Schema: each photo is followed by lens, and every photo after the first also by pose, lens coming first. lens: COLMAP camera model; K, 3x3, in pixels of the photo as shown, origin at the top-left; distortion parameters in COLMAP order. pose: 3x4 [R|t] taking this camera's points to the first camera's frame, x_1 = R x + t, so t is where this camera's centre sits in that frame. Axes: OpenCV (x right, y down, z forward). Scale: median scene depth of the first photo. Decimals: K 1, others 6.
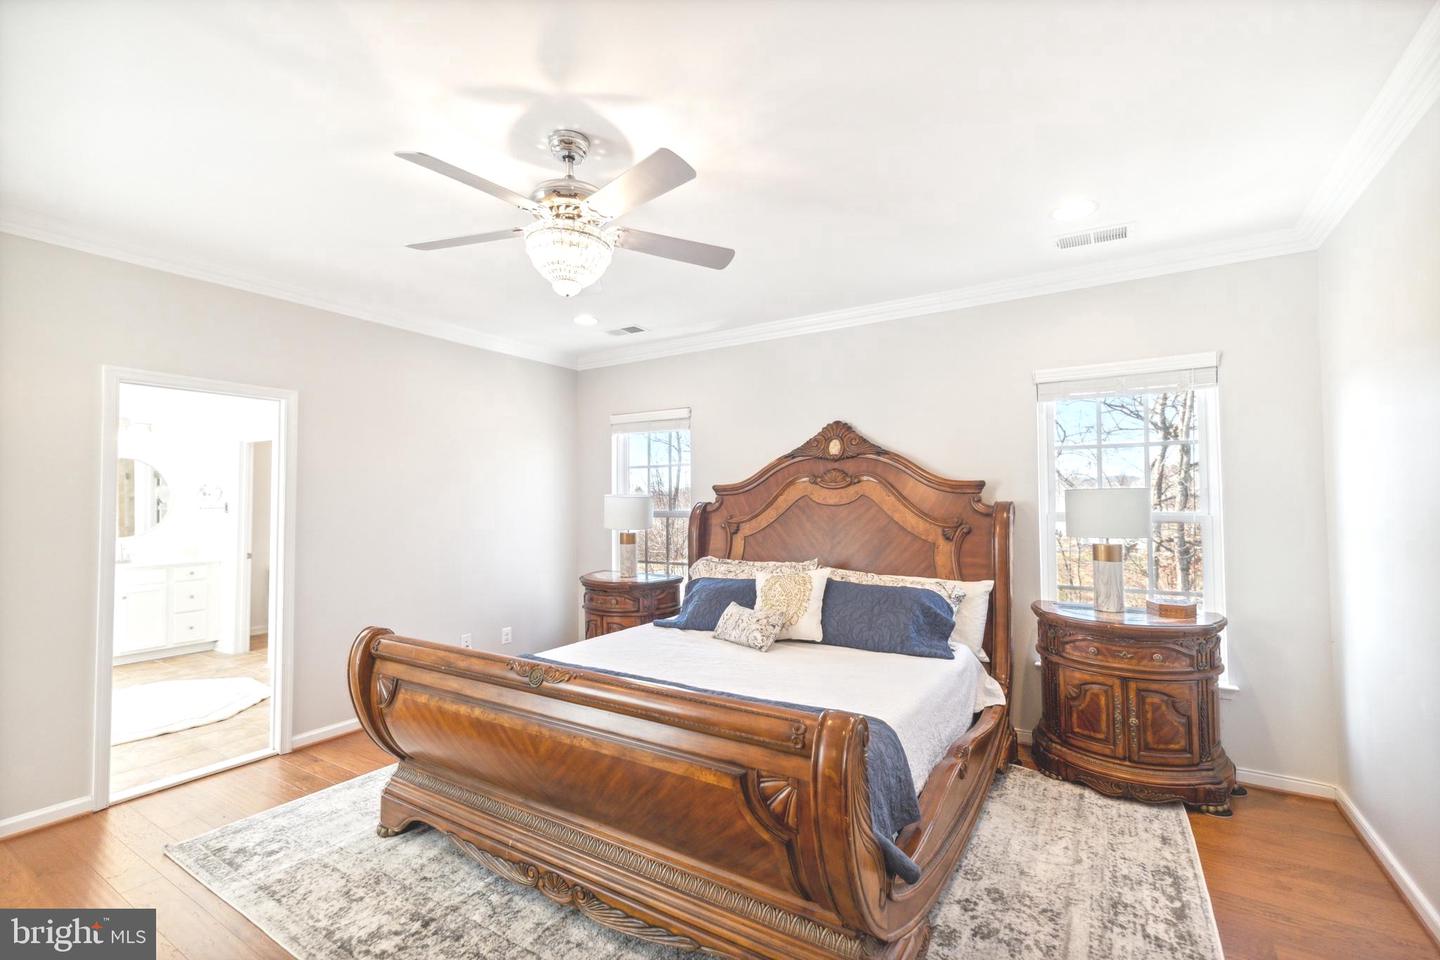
lens RADIAL K [[621.7, 0, 722.8], [0, 621.7, 463.5], [0, 0, 1]] dist [0.002213, 0.000330]
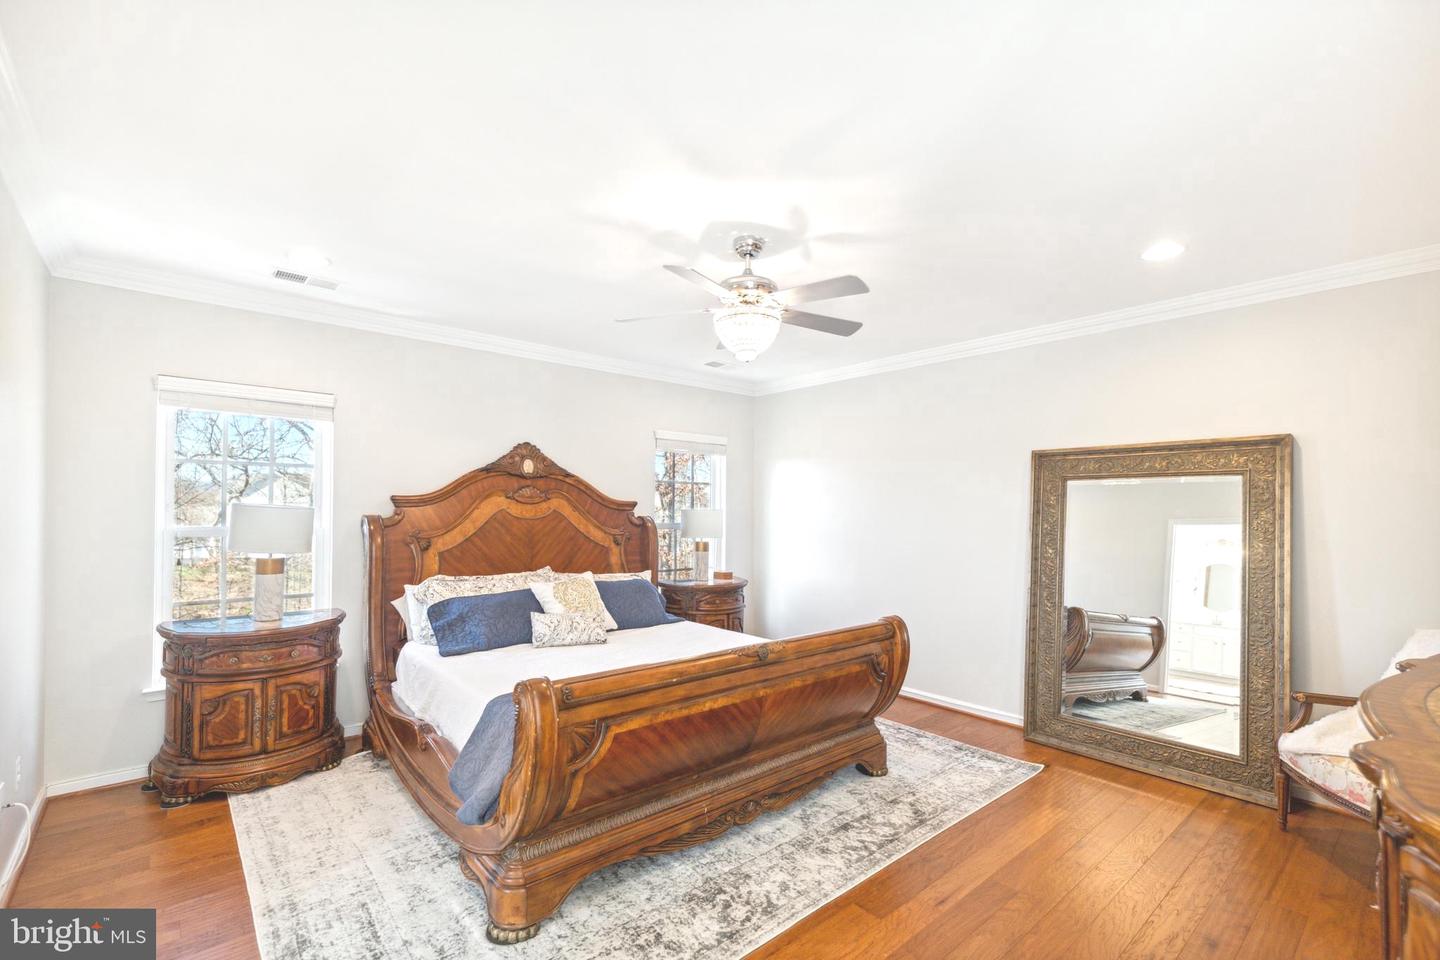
lens RADIAL K [[631.8, 0, 710.7], [0, 631.8, 496.1], [0, 0, 1]] dist [0.006372, 0.000748]
pose [[0.299504, 0.021863, 0.953845, -0.898859], [-0.078463, 0.996915, 0.001787, -0.000539], [-0.950863, -0.075376, 0.300296, 0.397104]]
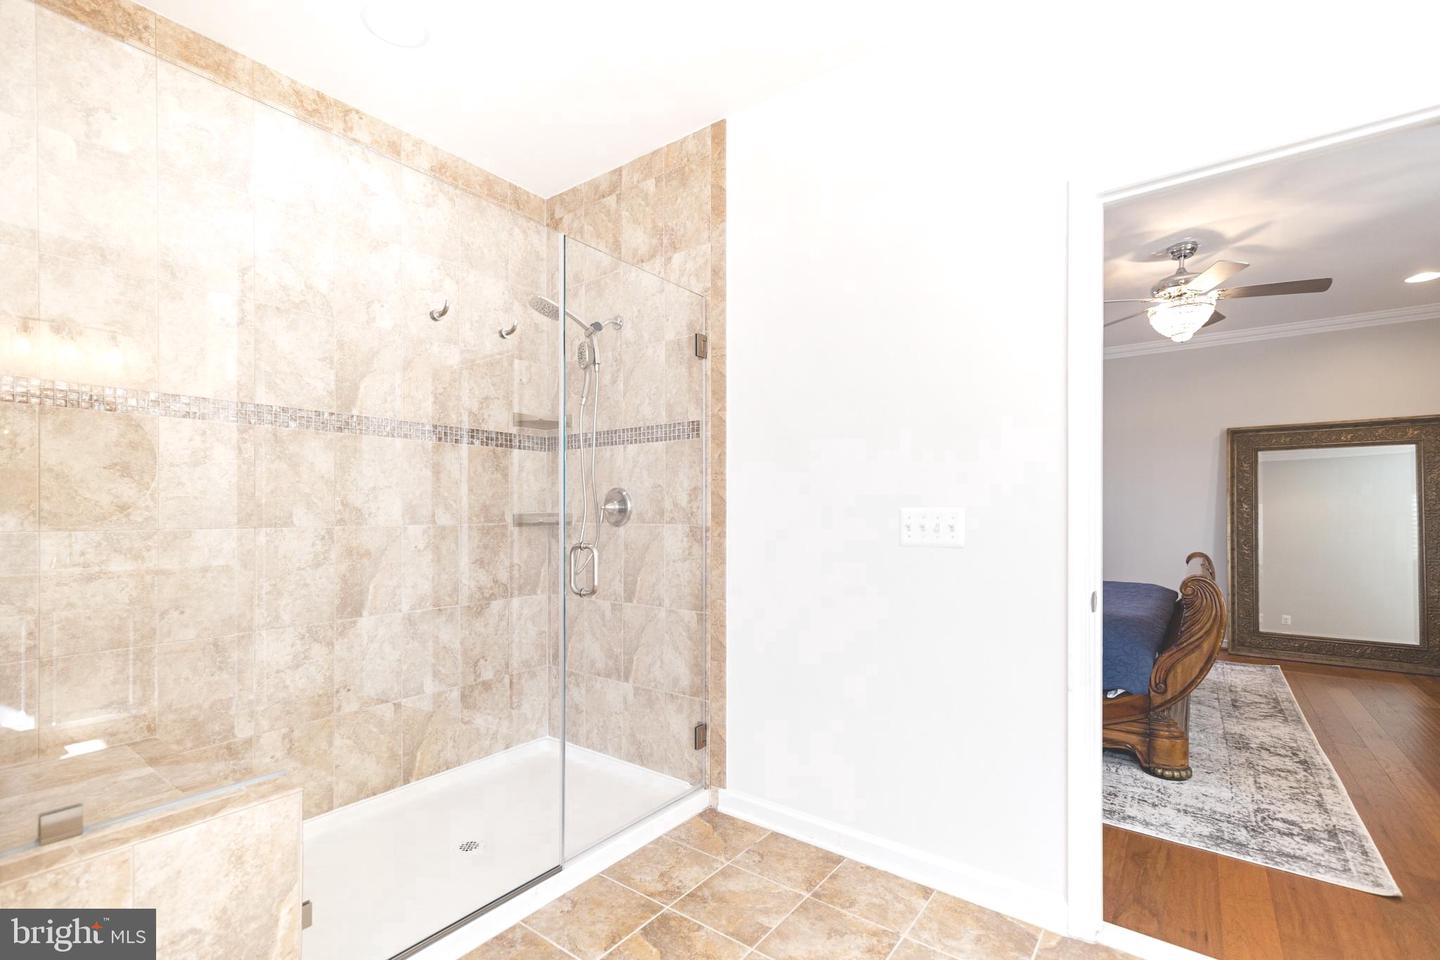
lens RADIAL K [[631.8, 0, 710.7], [0, 631.8, 496.1], [0, 0, 1]] dist [0.006372, 0.000748]
pose [[0.084655, 0.030768, 0.995935, -1.182204], [-0.077952, 0.996664, -0.024164, 0.153676], [-0.993356, -0.075590, 0.086771, 1.215993]]
